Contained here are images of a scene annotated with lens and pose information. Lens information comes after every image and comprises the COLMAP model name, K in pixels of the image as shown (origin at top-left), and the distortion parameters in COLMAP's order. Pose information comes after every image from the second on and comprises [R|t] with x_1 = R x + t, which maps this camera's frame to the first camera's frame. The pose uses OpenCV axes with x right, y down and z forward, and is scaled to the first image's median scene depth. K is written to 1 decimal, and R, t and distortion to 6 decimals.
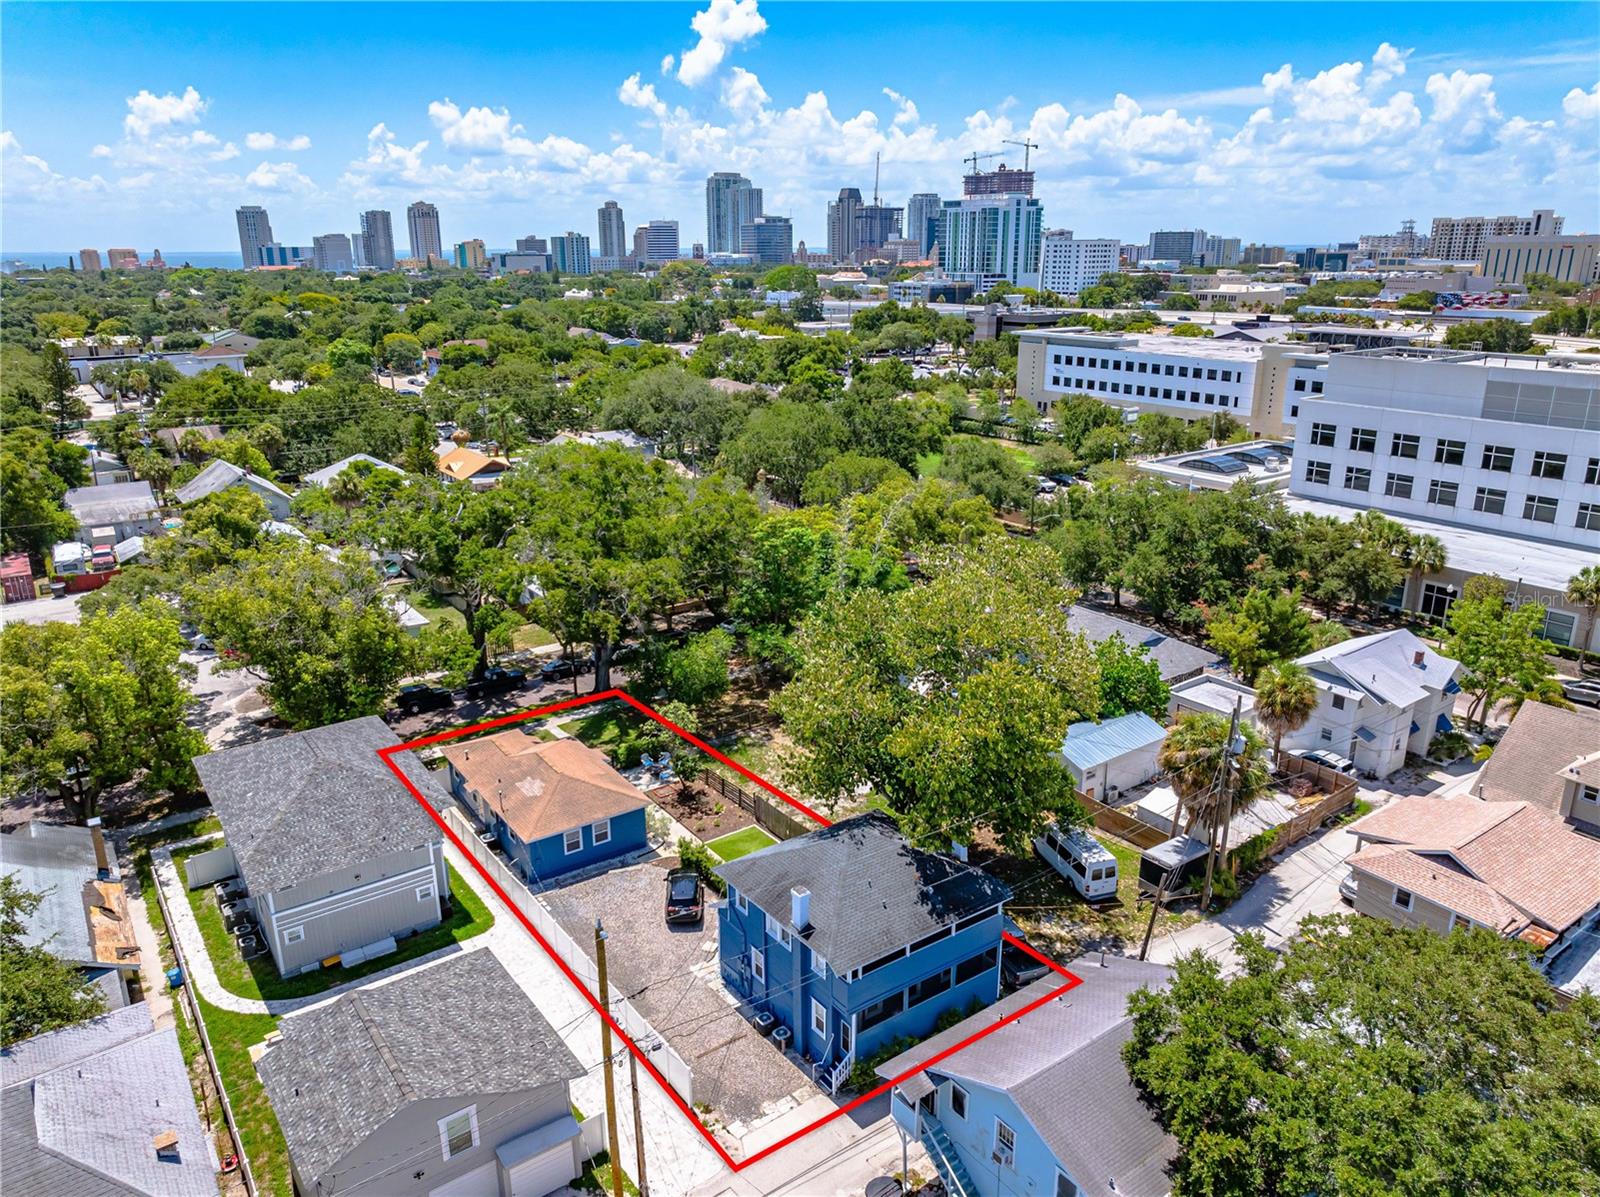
lens RADIAL K [[1119.1, 0, 803.7], [0, 1119.1, 594.5], [0, 0, 1]] dist [0.005336, -0.014974]
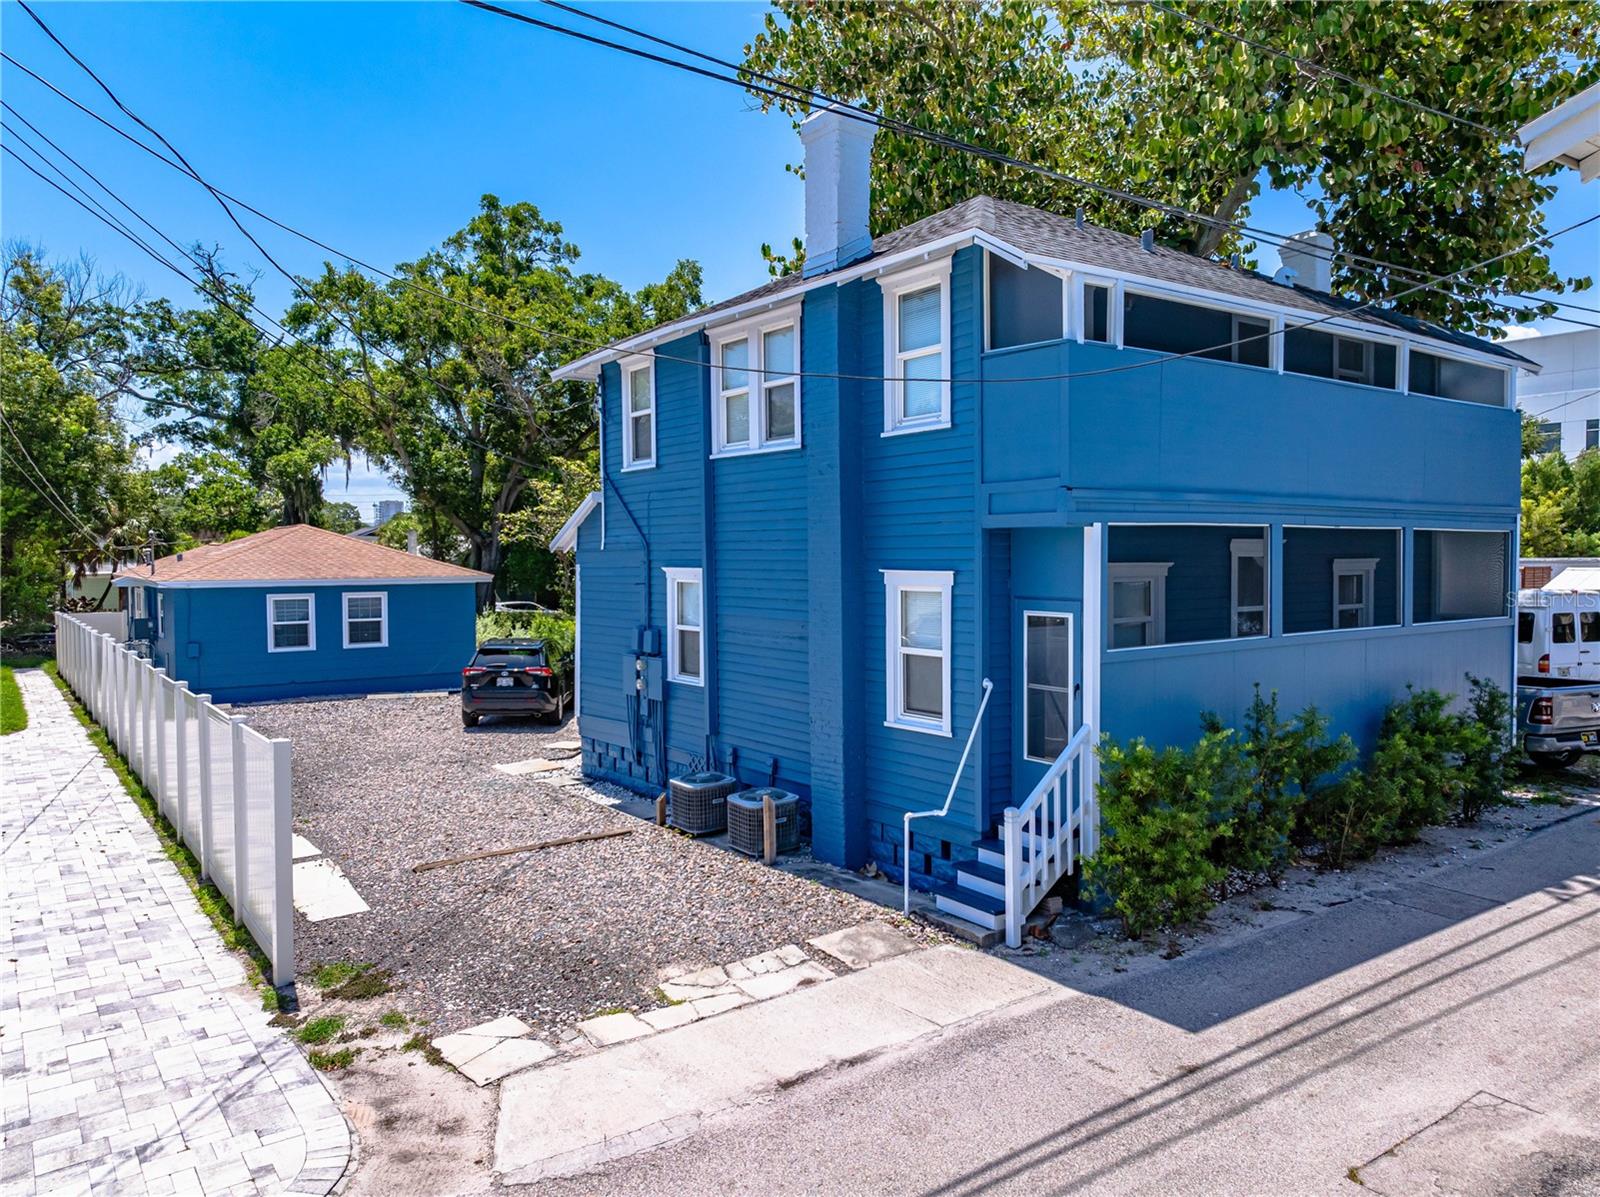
lens RADIAL K [[1119.1, 0, 800.6], [0, 1119.1, 593.7], [0, 0, 1]] dist [0.005336, -0.014974]
pose [[0.999999, 0.001663, 0.000181, -0.005768], [-0.001559, 0.965565, -0.260156, 0.213804], [-0.000607, 0.260155, 0.965567, 0.383520]]
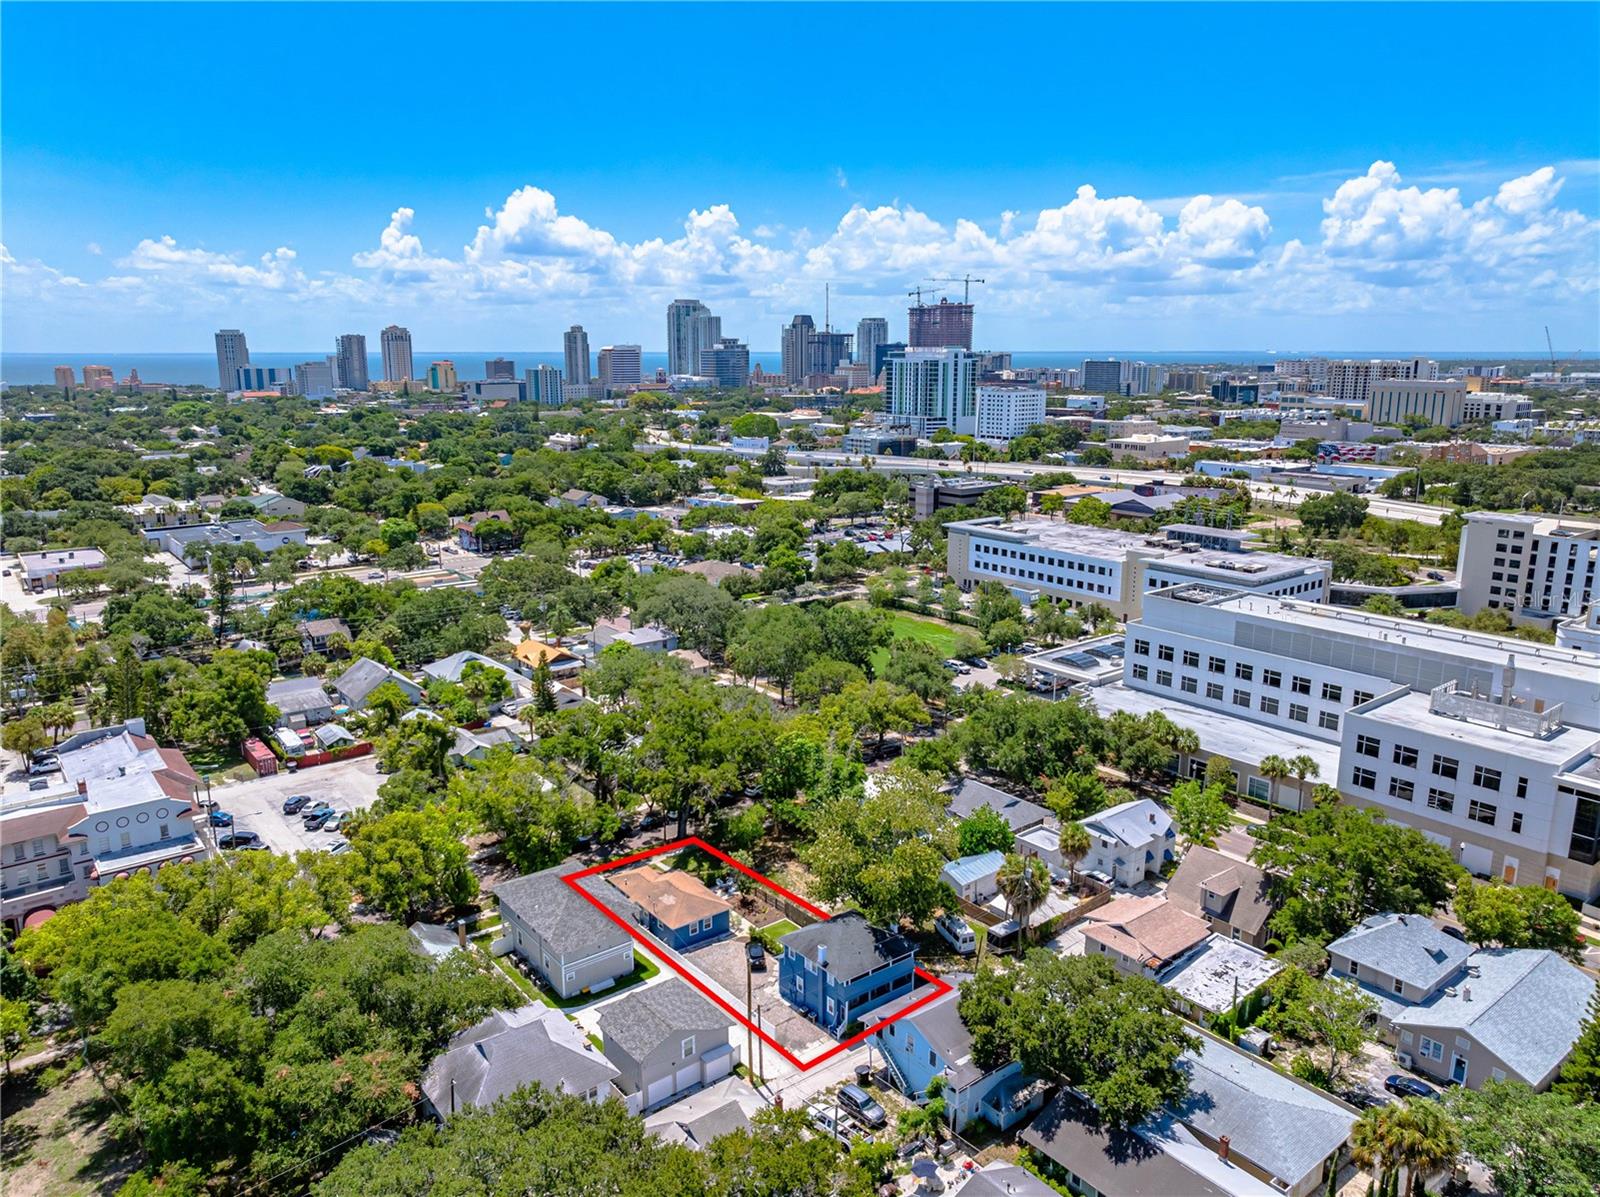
lens RADIAL K [[1119.1, 0, 805.4], [0, 1119.1, 598.6], [0, 0, 1]] dist [0.005336, -0.014974]
pose [[0.999040, -0.004709, 0.043556, -0.063951], [0.008246, 0.996649, -0.081385, -0.120351], [-0.043027, 0.081666, 0.995731, -0.627603]]
